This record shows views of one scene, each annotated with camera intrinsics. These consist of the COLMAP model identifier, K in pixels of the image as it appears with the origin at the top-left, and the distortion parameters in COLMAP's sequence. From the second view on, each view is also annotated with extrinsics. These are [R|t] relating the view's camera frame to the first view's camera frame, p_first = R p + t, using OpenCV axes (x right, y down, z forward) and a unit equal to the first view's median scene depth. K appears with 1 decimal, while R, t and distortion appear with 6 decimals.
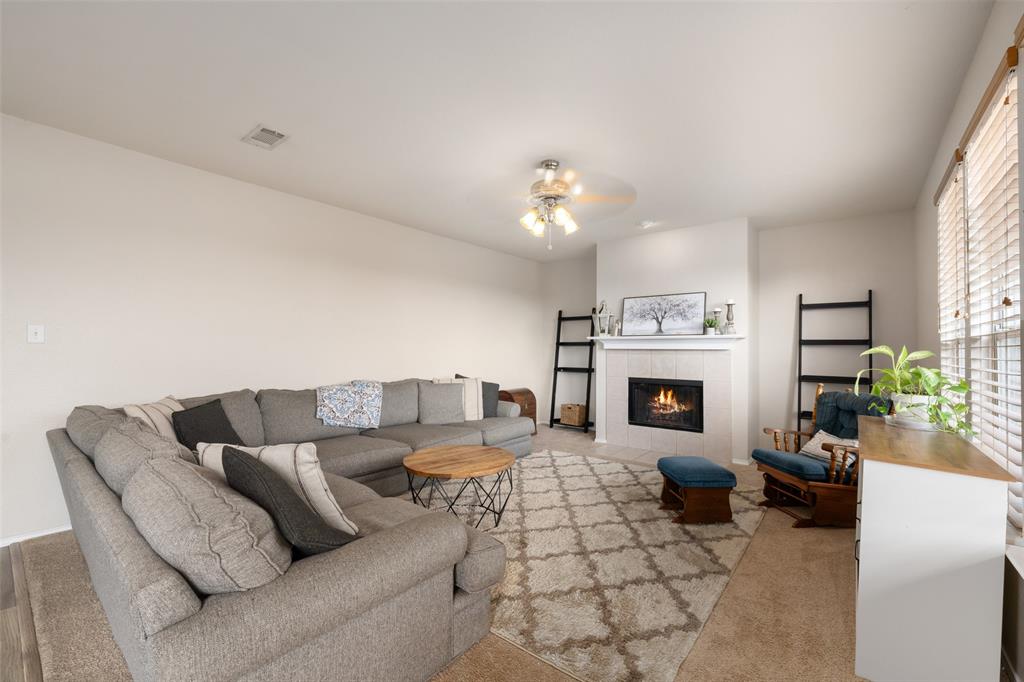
lens RADIAL K [[425.1, 0, 514.7], [0, 425.1, 347.0], [0, 0, 1]] dist [0.000195, -0.000207]
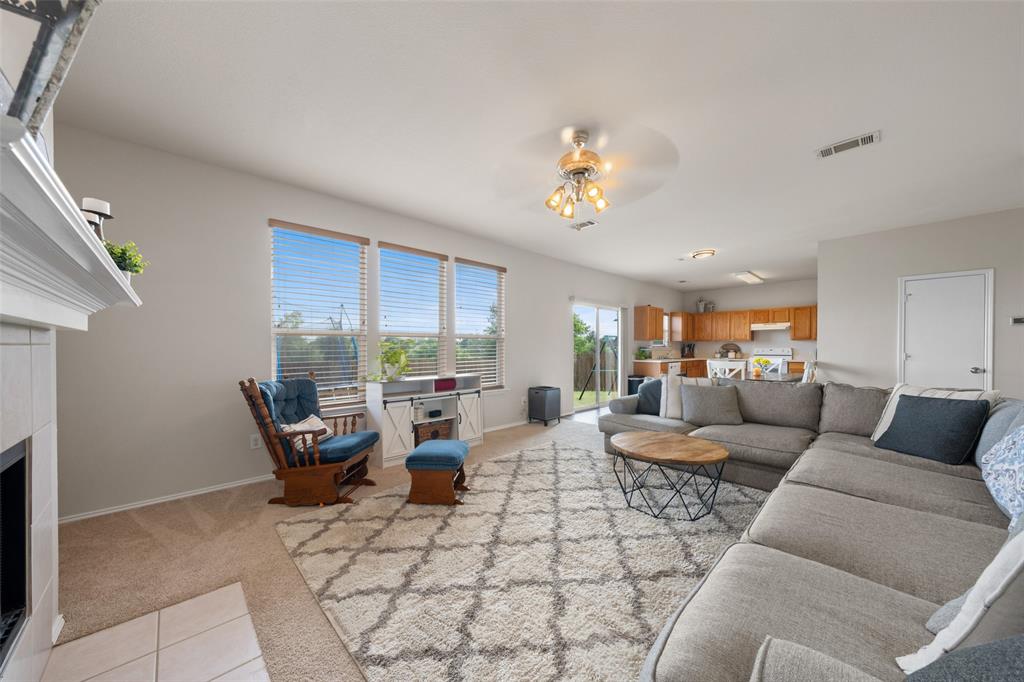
lens RADIAL K [[348.6, 0, 515.0], [0, 348.6, 347.7], [0, 0, 1]] dist [0.000192, 0.000127]
pose [[-0.994160, -0.010039, 0.107451, 0.090370], [-0.010628, 0.999931, -0.004916, 0.016180], [-0.107394, -0.006029, -0.994198, 1.210331]]
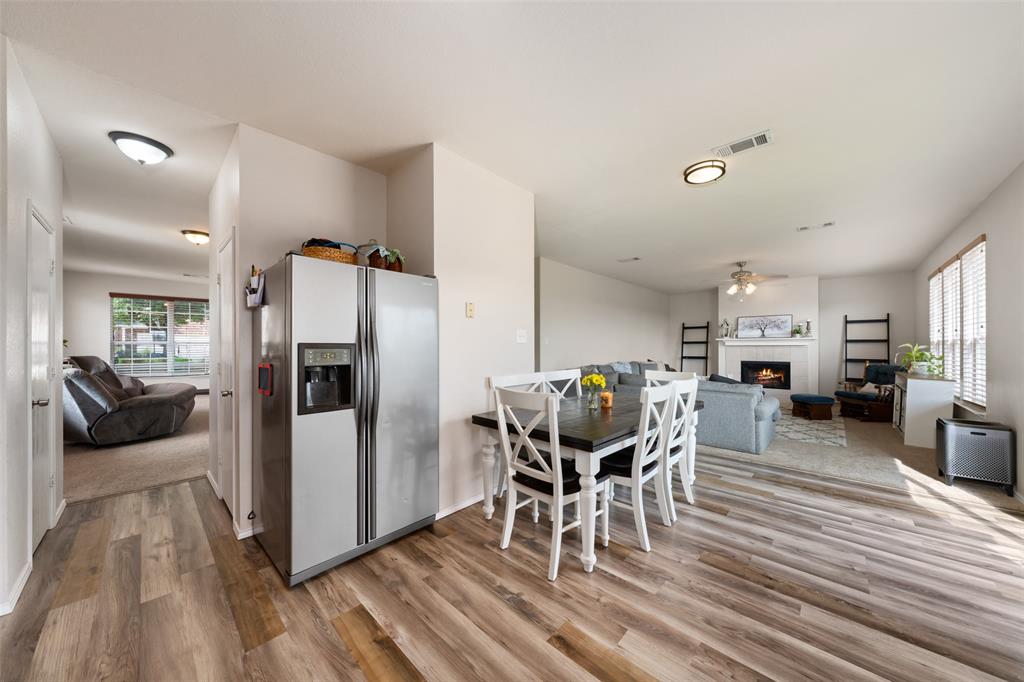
lens RADIAL K [[348.6, 0, 515.0], [0, 348.6, 347.7], [0, 0, 1]] dist [0.000192, 0.000127]
pose [[0.997208, -0.008327, -0.074208, -0.658831], [0.009087, 0.999910, 0.009913, -0.009714], [0.074119, -0.010560, 0.997193, -0.627966]]
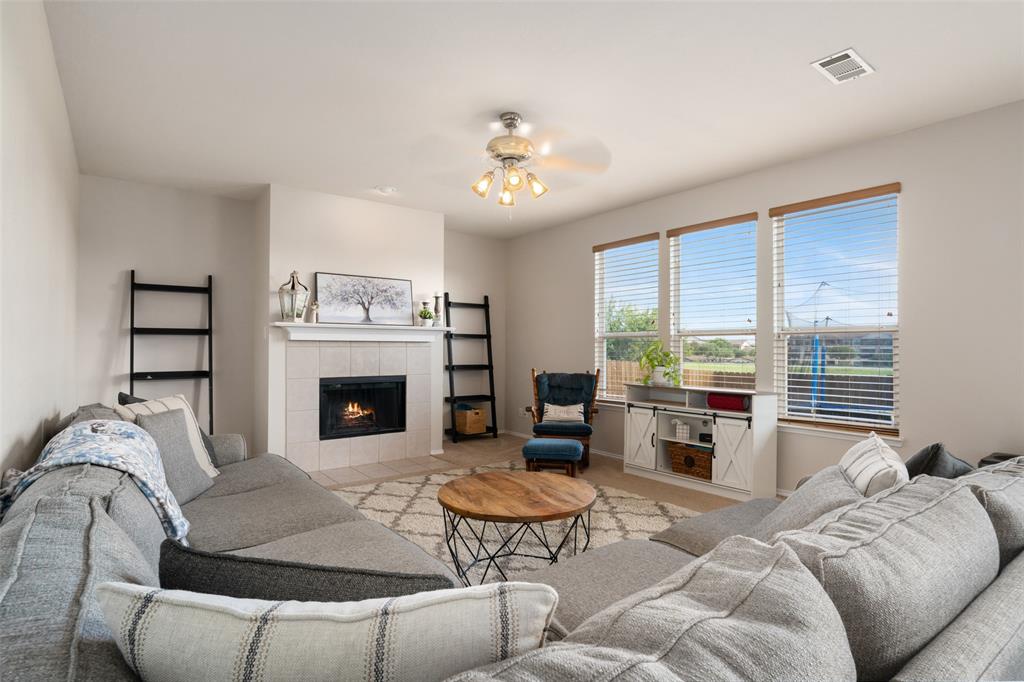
lens RADIAL K [[530.7, 0, 518.4], [0, 530.7, 345.1], [0, 0, 1]] dist [-0.032446, -0.000204]
pose [[0.218173, -0.005971, 0.975892, -0.641789], [-0.009722, 0.999918, 0.008291, 0.001670], [-0.975862, -0.011297, 0.218097, 0.509494]]
